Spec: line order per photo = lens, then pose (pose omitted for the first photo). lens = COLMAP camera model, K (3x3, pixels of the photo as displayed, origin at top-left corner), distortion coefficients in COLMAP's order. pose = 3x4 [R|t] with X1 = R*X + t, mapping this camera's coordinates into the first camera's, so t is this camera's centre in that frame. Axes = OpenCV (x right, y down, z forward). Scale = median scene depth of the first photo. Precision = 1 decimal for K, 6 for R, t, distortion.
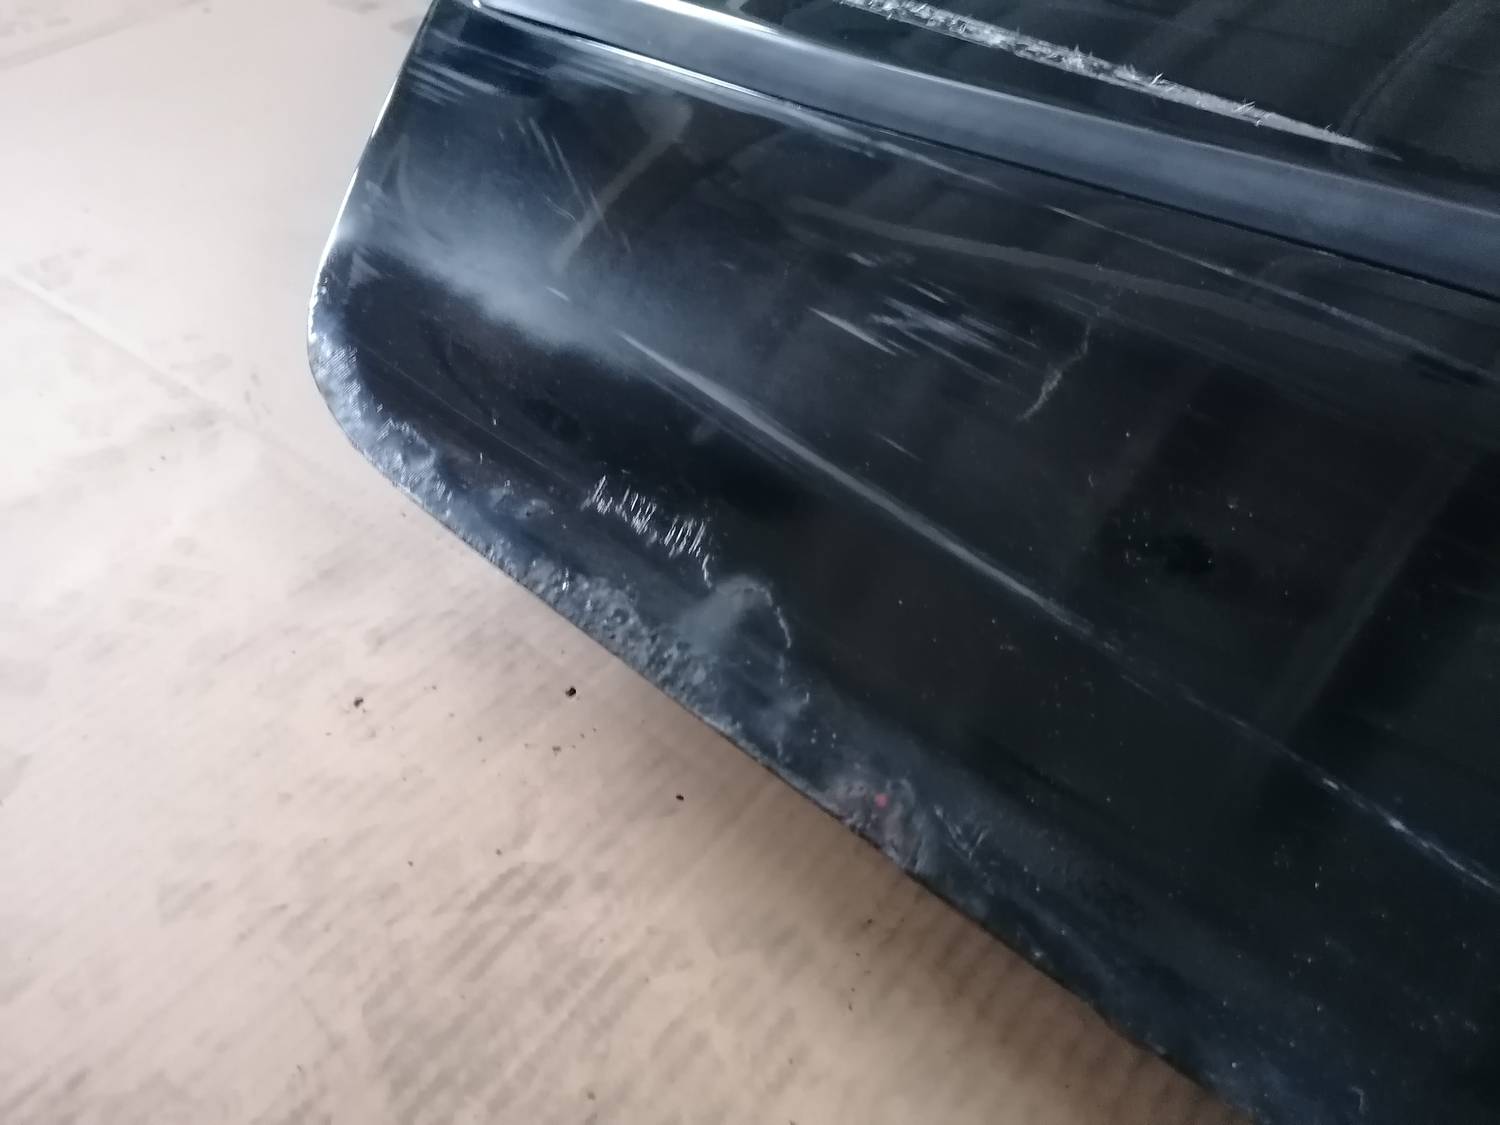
lens RADIAL K [[1150.2, 0, 743.5], [0, 1150.2, 560.3], [0, 0, 1]] dist [0.068504, -0.088835]
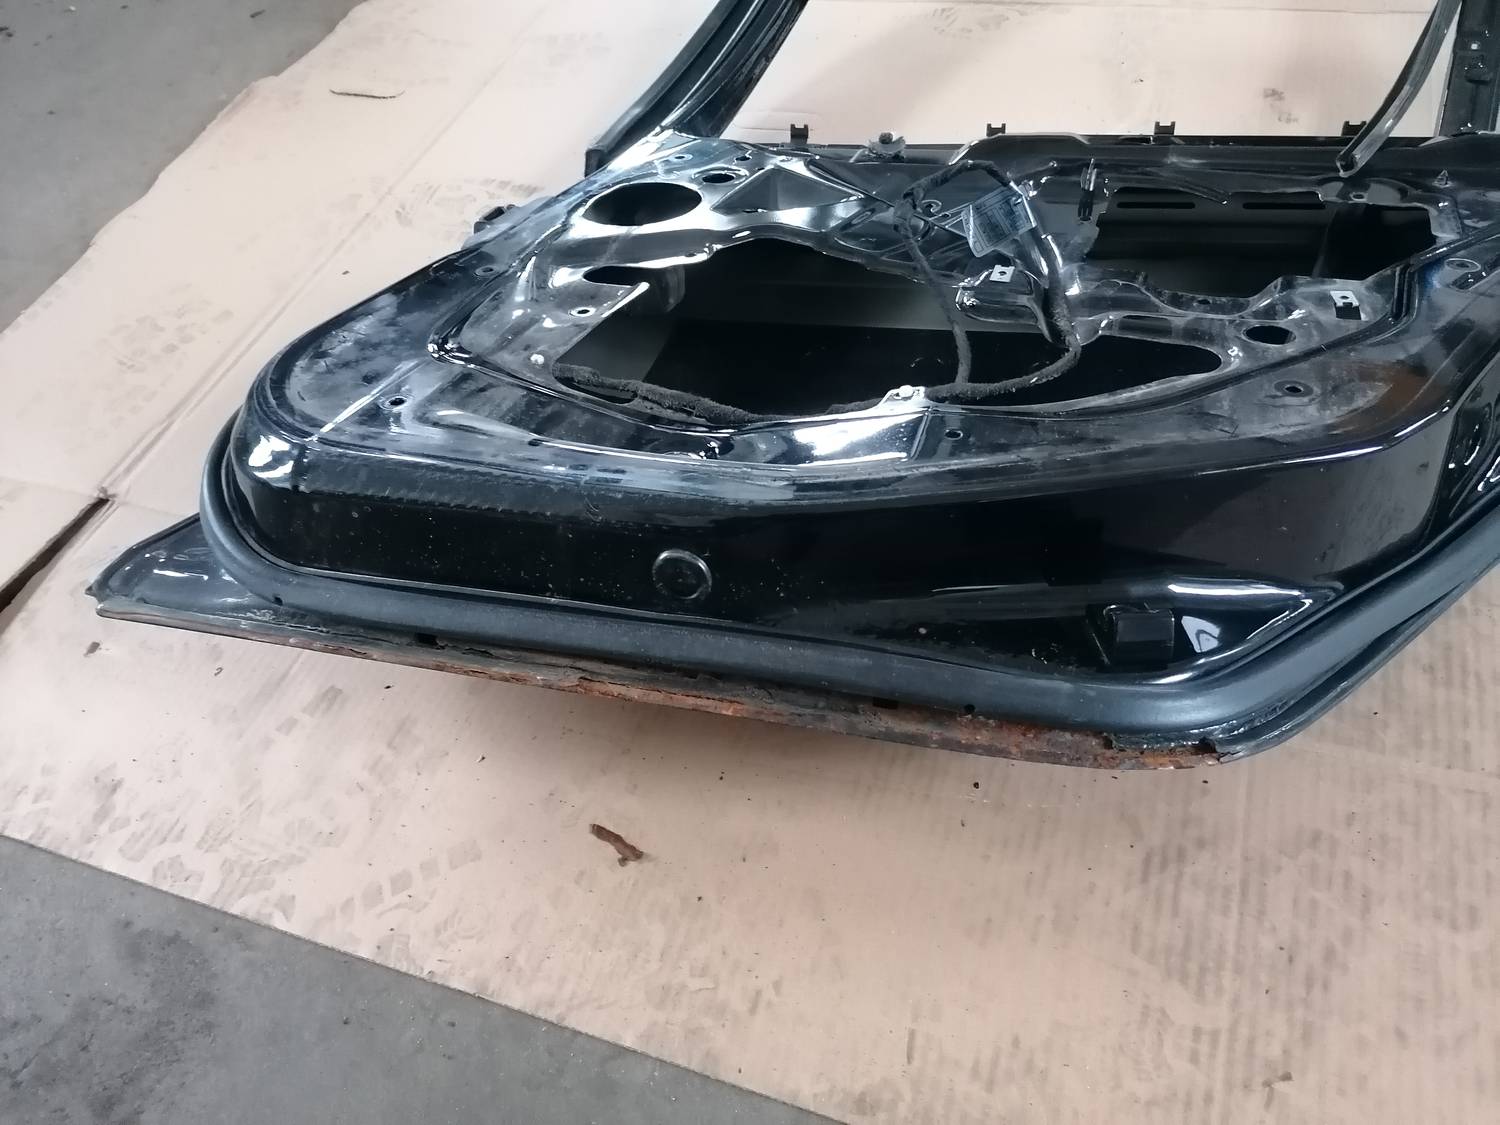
lens RADIAL K [[1150.2, 0, 745.8], [0, 1150.2, 553.2], [0, 0, 1]] dist [0.068504, -0.088835]
pose [[0.943537, -0.300362, 0.139715, -0.889466], [0.292297, 0.953340, 0.075537, -0.472117], [-0.155885, -0.030433, 0.987306, -0.611245]]
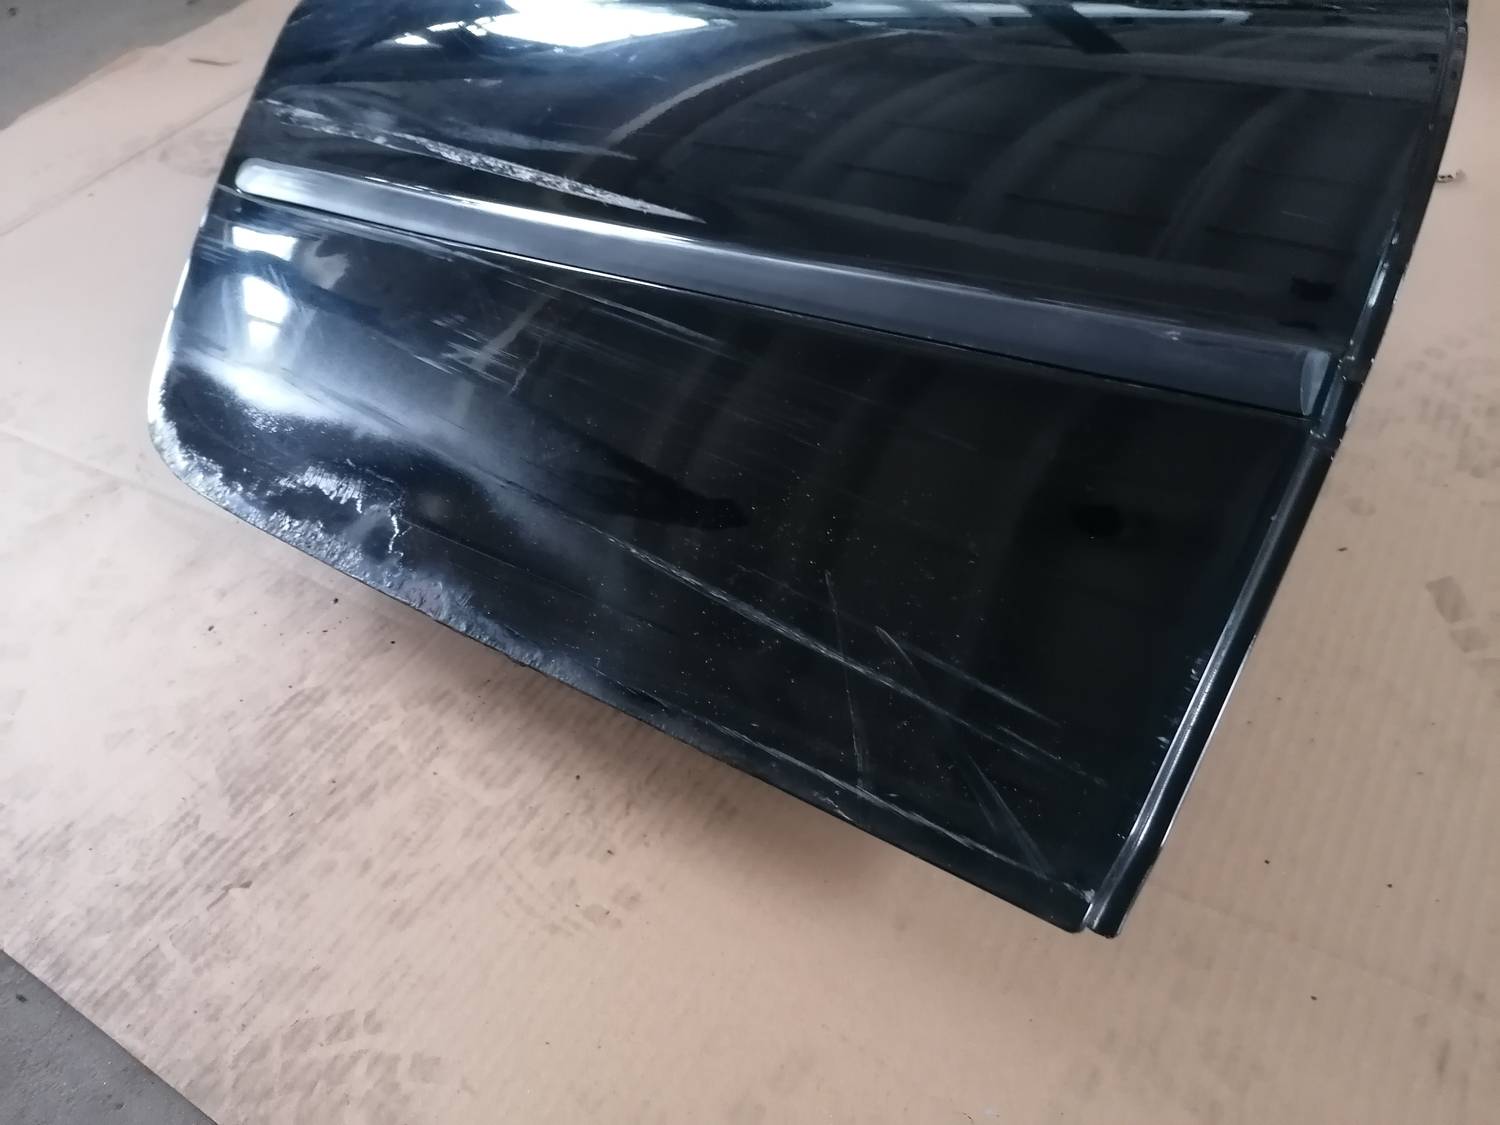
lens RADIAL K [[1150.2, 0, 746.5], [0, 1150.2, 560.6], [0, 0, 1]] dist [0.068504, -0.088835]
pose [[0.985100, -0.171932, -0.004091, 0.535831], [0.171849, 0.984999, -0.015666, 0.217460], [0.006723, 0.014729, 0.999869, -0.803619]]
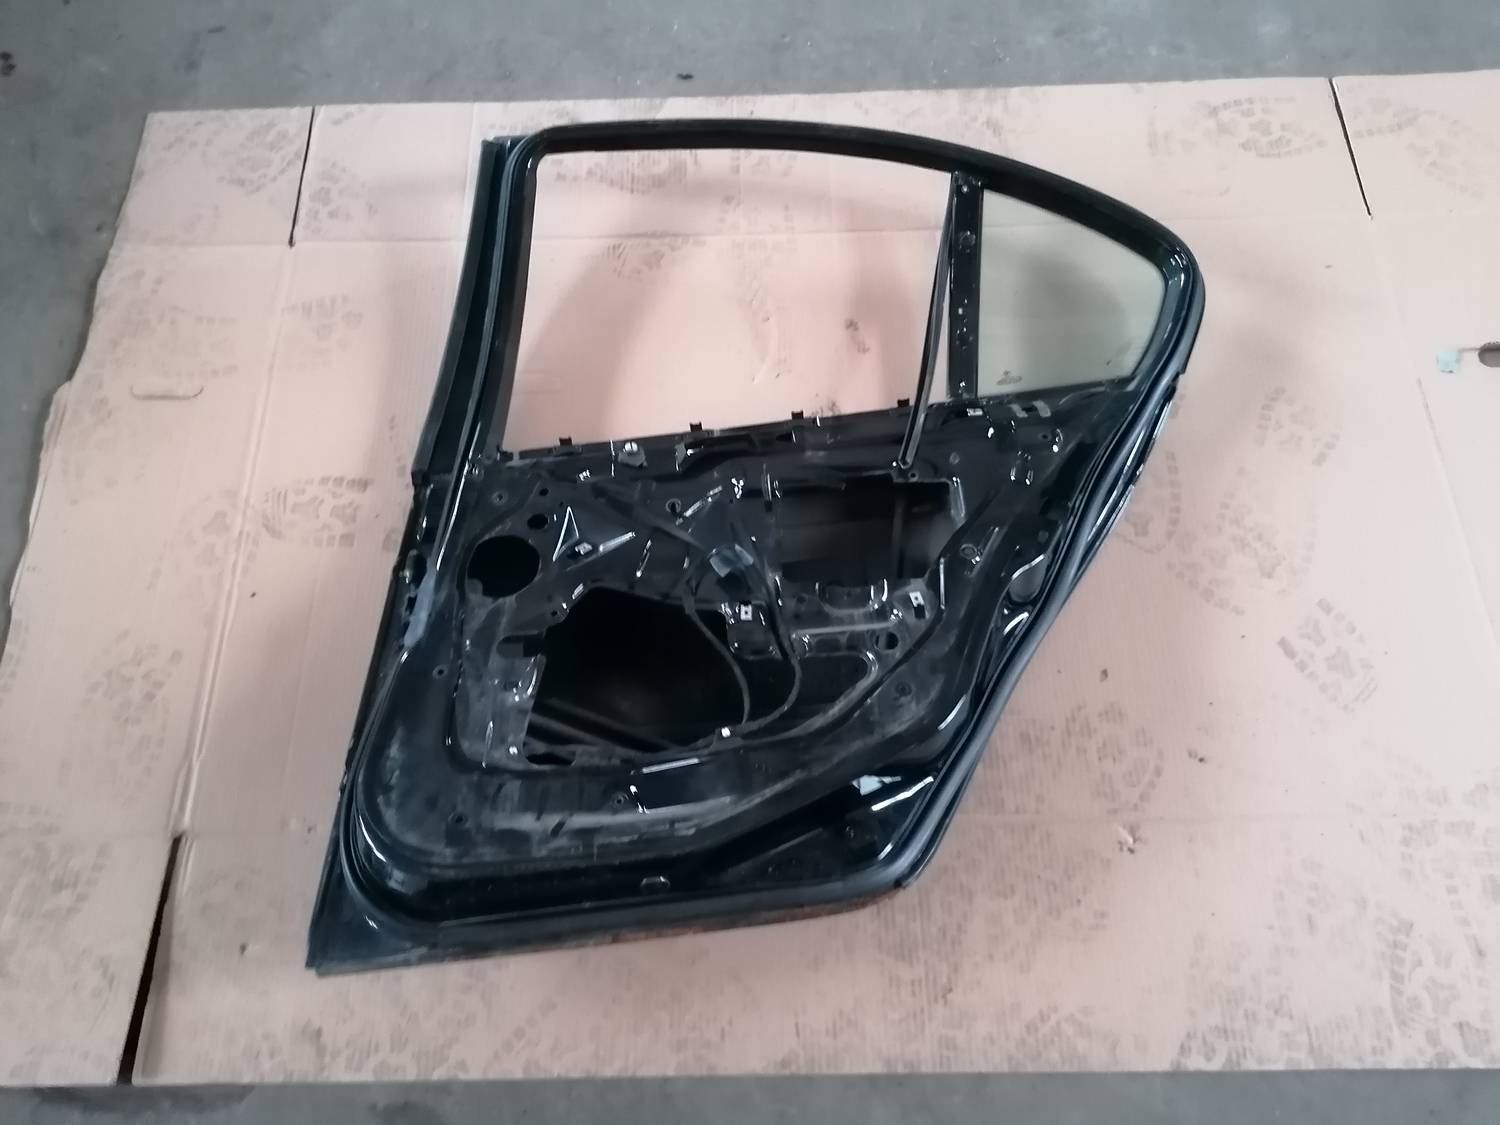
lens RADIAL K [[1150.2, 0, 754.5], [0, 1150.2, 549.0], [0, 0, 1]] dist [0.068504, -0.088835]
pose [[0.775567, -0.564777, 0.281998, -0.924267], [0.435932, 0.802269, 0.407834, -2.323866], [-0.456574, -0.193370, 0.868417, -1.814830]]
